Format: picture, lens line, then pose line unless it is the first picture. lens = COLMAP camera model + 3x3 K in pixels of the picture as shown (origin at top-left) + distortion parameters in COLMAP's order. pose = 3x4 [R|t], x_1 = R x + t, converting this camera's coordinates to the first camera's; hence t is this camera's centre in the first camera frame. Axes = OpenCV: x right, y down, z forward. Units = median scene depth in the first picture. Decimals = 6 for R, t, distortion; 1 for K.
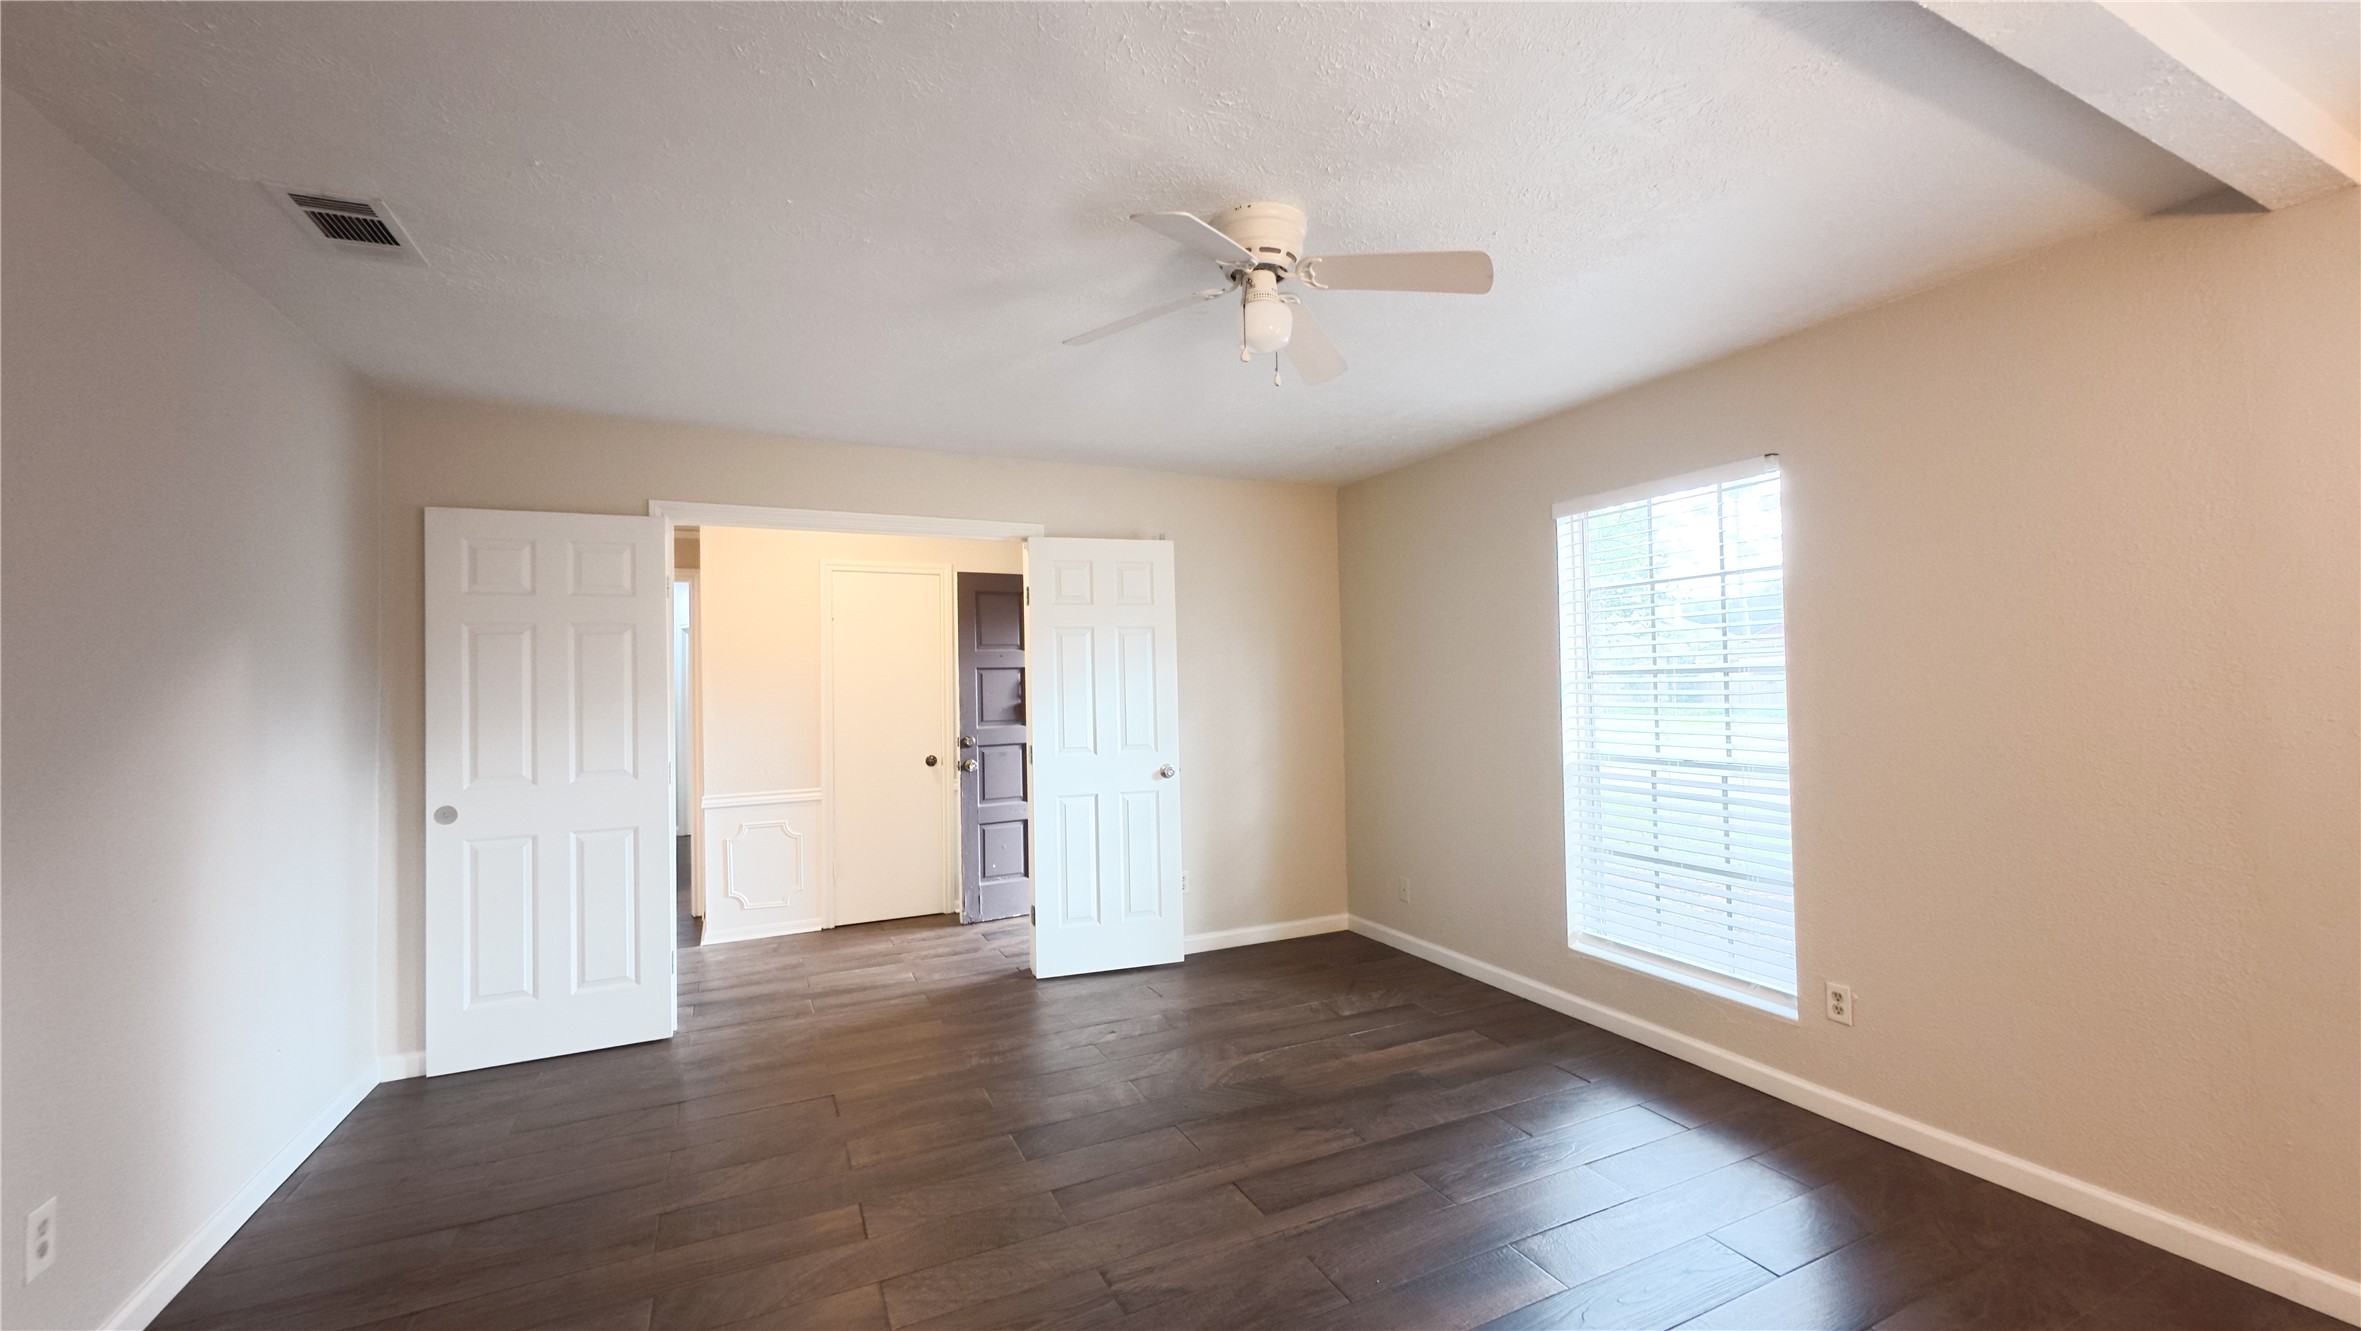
lens RADIAL K [[908.9, 0, 1172.5], [0, 908.9, 665.3], [0, 0, 1]] dist [0.004508, 0.000101]
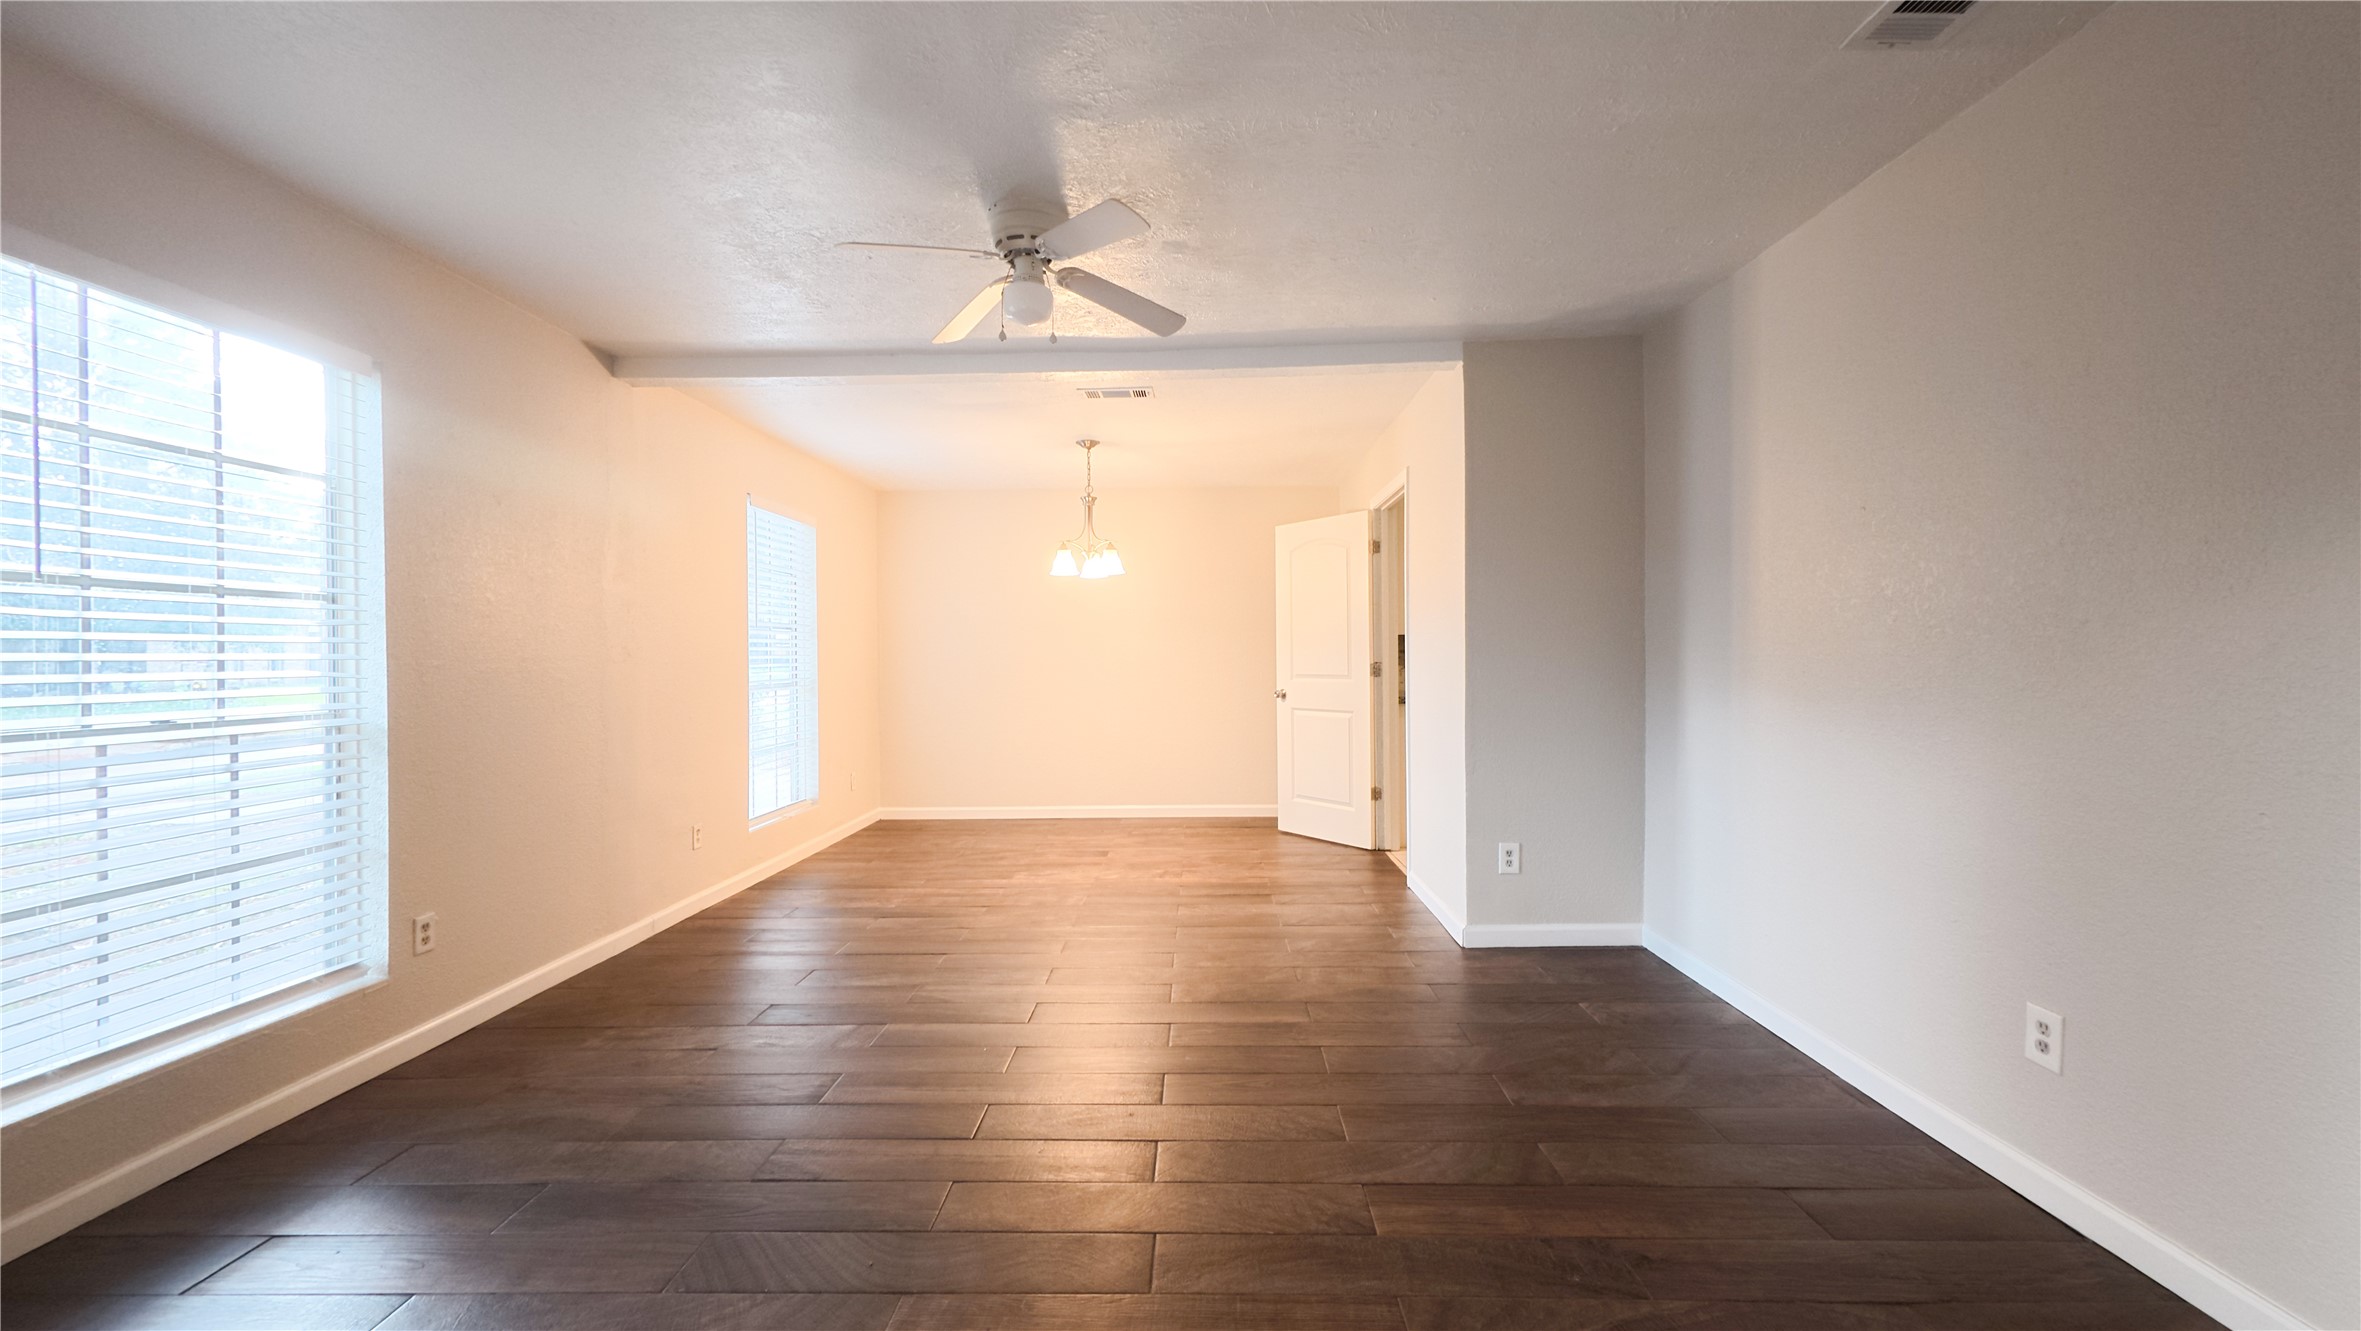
lens RADIAL K [[908.9, 0, 1177.3], [0, 908.9, 663.5], [0, 0, 1]] dist [0.004508, 0.000101]
pose [[-0.893467, 0.014682, 0.448889, -0.375364], [0.006346, 0.999778, -0.020071, 0.077090], [-0.449084, -0.015084, -0.893362, 1.215878]]
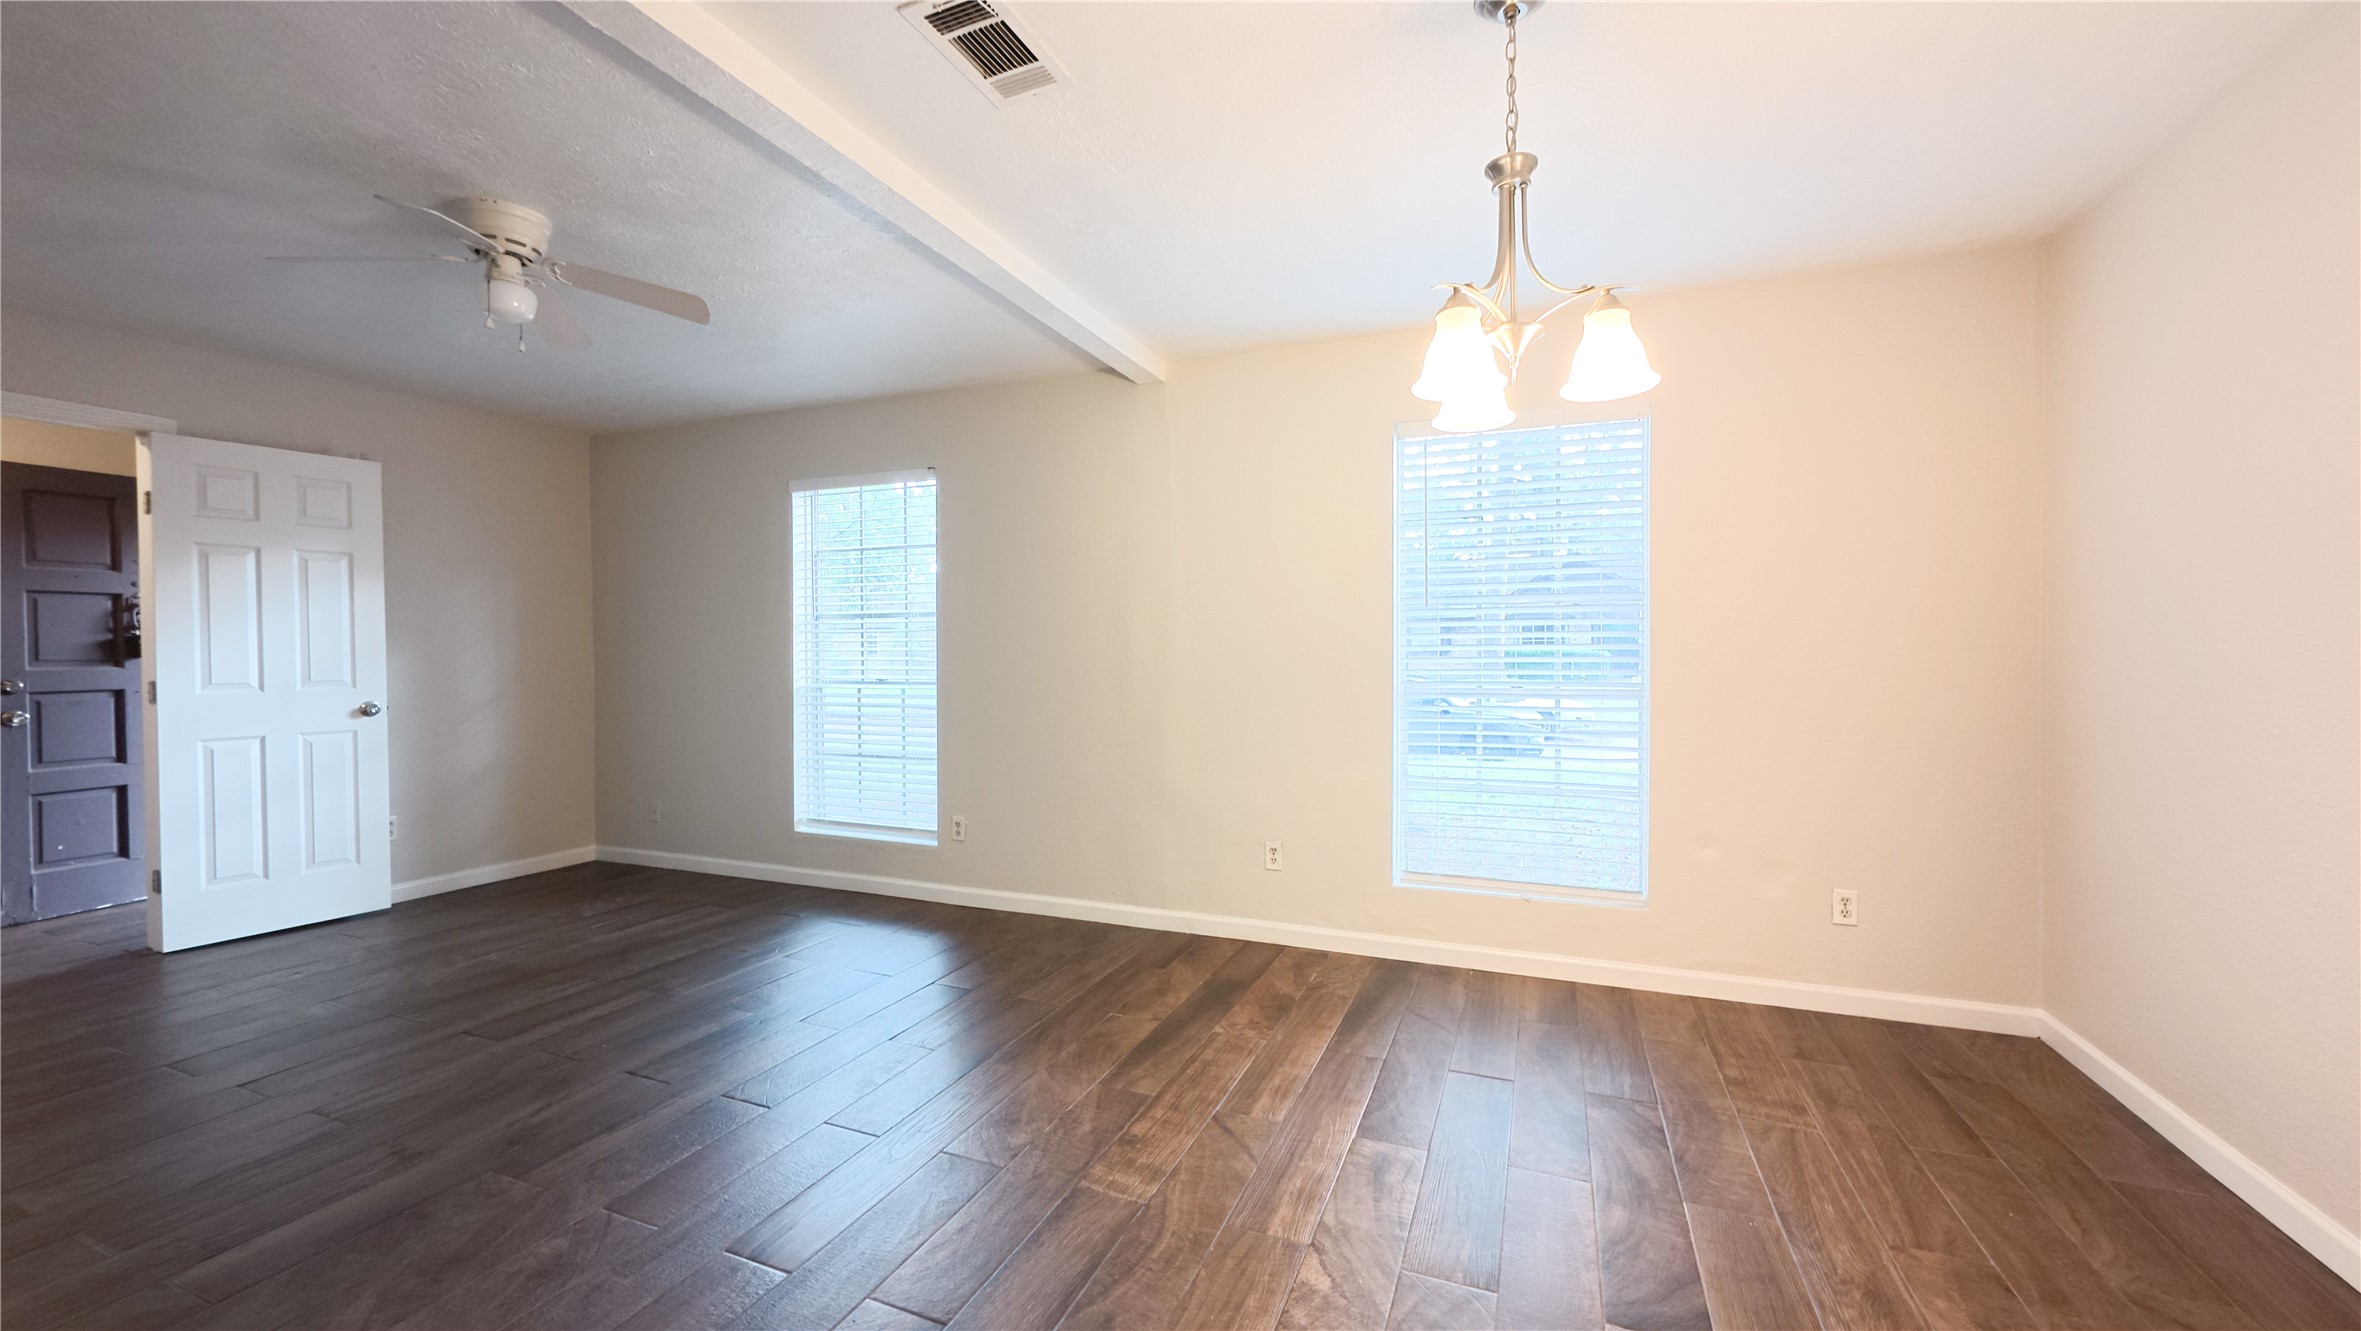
lens RADIAL K [[908.9, 0, 1175.2], [0, 908.9, 656.6], [0, 0, 1]] dist [0.004508, 0.000101]
pose [[0.736377, 0.009054, 0.676511, -0.037848], [-0.022750, 0.999676, 0.011384, 0.040721], [-0.676189, -0.023773, 0.736345, -0.304667]]
